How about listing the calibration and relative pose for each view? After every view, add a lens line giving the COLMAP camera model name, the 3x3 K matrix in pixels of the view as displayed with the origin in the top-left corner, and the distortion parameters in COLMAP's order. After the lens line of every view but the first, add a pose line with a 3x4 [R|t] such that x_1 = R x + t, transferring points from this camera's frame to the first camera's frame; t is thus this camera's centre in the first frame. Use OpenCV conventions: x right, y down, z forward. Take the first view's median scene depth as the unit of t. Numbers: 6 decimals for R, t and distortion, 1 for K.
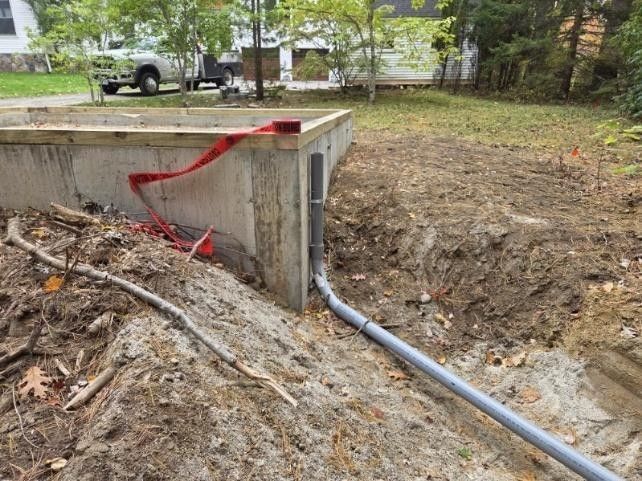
lens RADIAL K [[434.8, 0, 320.7], [0, 434.8, 241.4], [0, 0, 1]] dist [0.000856, -0.000952]
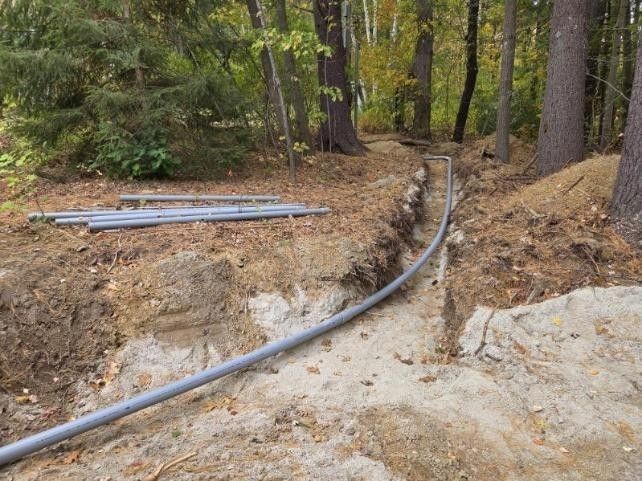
lens RADIAL K [[434.8, 0, 320.7], [0, 434.8, 240.3], [0, 0, 1]] dist [0.000856, -0.000952]
pose [[-0.046239, -0.302076, 0.952162, -0.574081], [0.345537, 0.889503, 0.298978, -0.193801], [-0.937265, 0.342832, 0.063249, 0.268454]]
